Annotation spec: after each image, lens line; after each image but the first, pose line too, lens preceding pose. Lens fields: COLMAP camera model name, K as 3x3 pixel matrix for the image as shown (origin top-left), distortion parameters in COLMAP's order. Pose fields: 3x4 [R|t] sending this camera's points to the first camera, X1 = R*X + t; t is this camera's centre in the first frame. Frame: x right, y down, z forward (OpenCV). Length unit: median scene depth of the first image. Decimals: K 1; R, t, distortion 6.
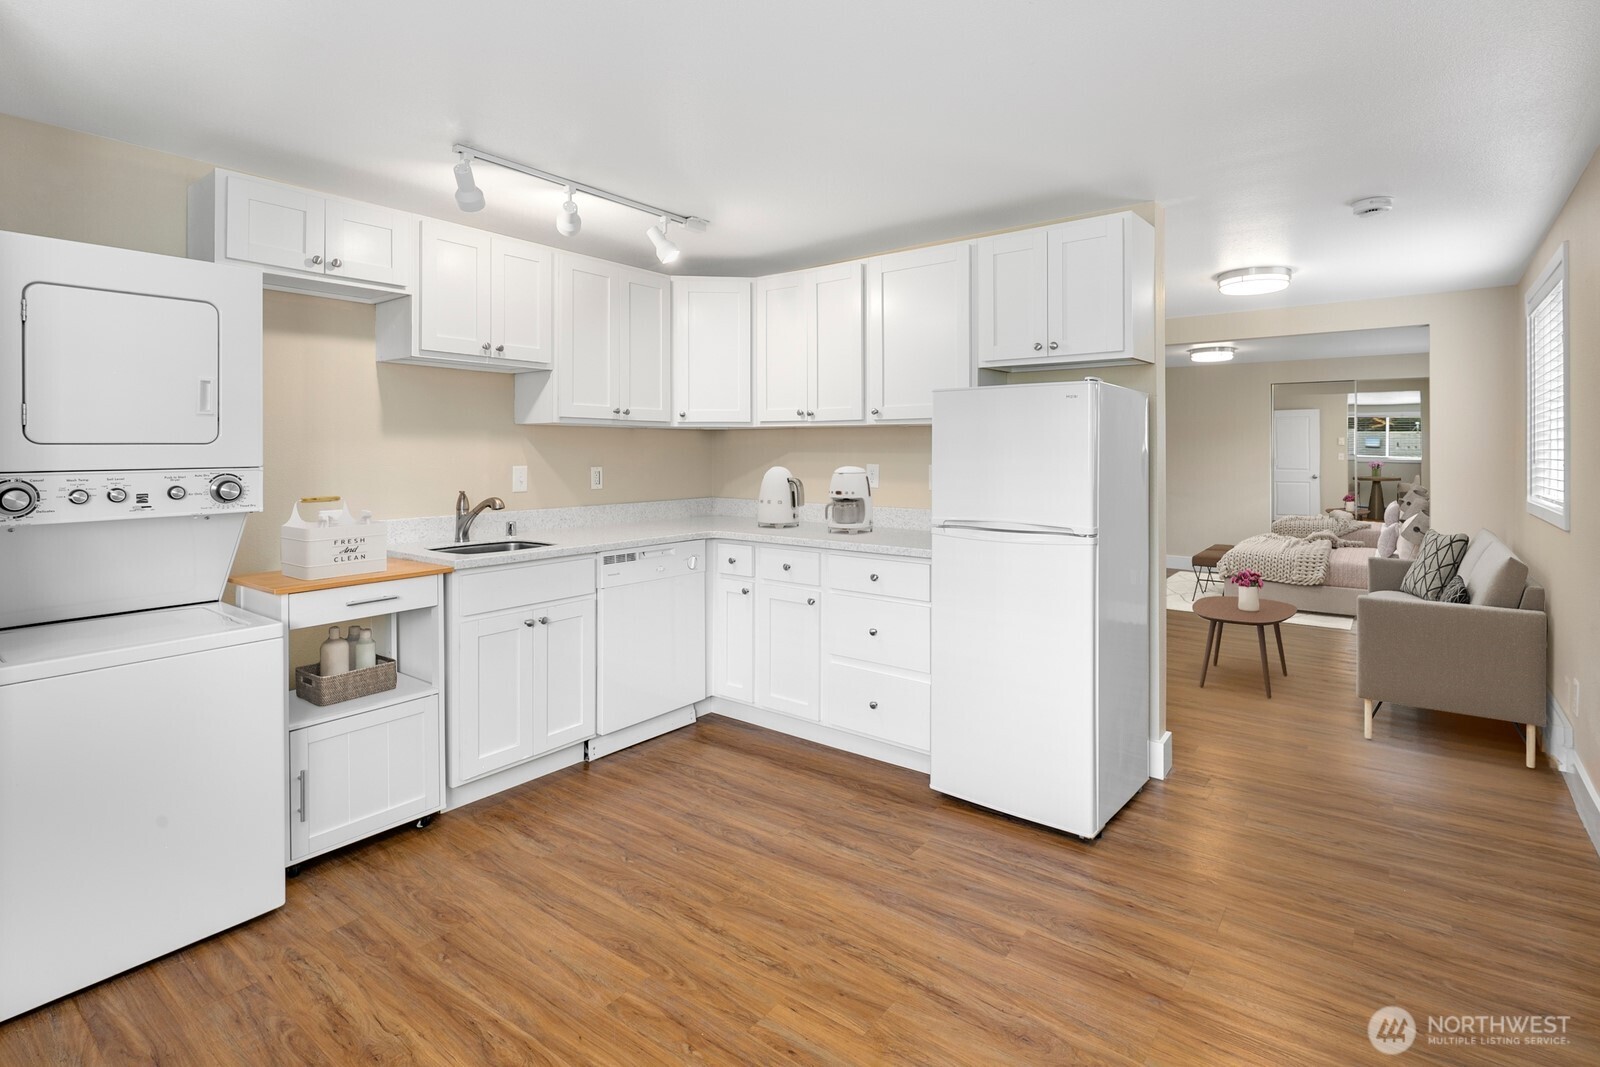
lens RADIAL K [[787.3, 0, 798.4], [0, 787.3, 522.9], [0, 0, 1]] dist [-0.000021, 0.000020]
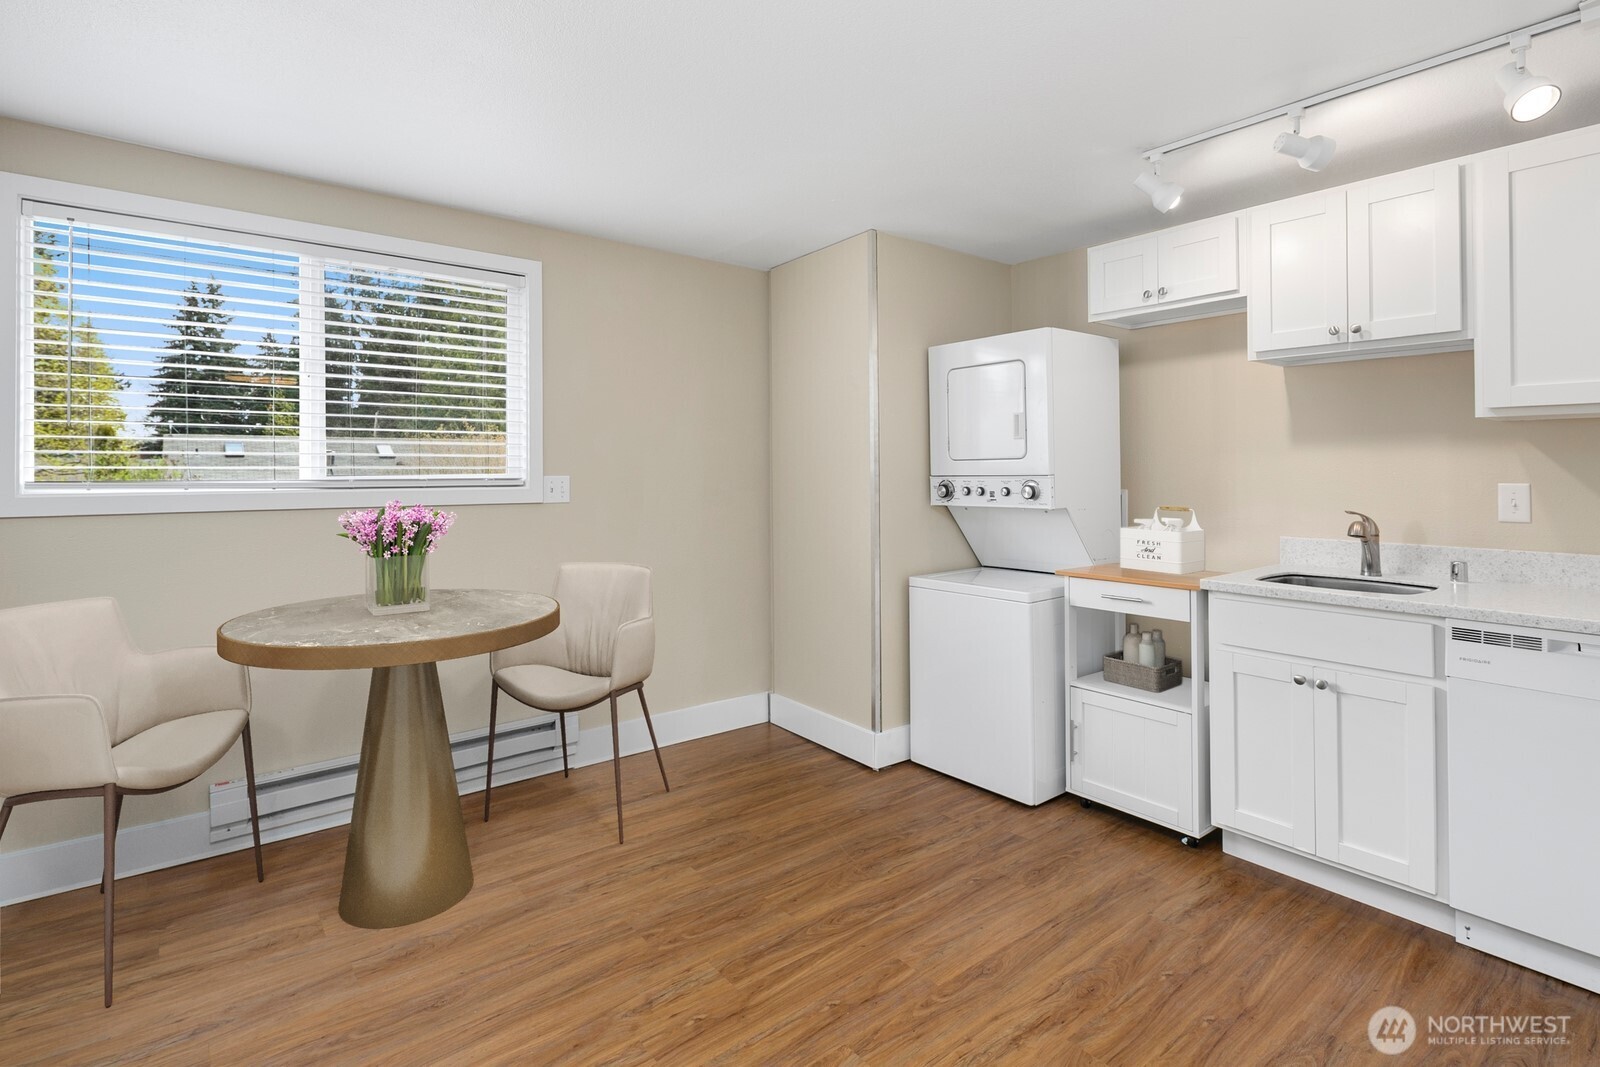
lens RADIAL K [[787.3, 0, 798.4], [0, 787.3, 522.9], [0, 0, 1]] dist [-0.000021, 0.000020]
pose [[-0.242869, 0.070522, -0.967492, 0.676966], [-0.083979, 0.992081, 0.093395, -0.076613], [0.966417, 0.103932, -0.235024, 0.865131]]
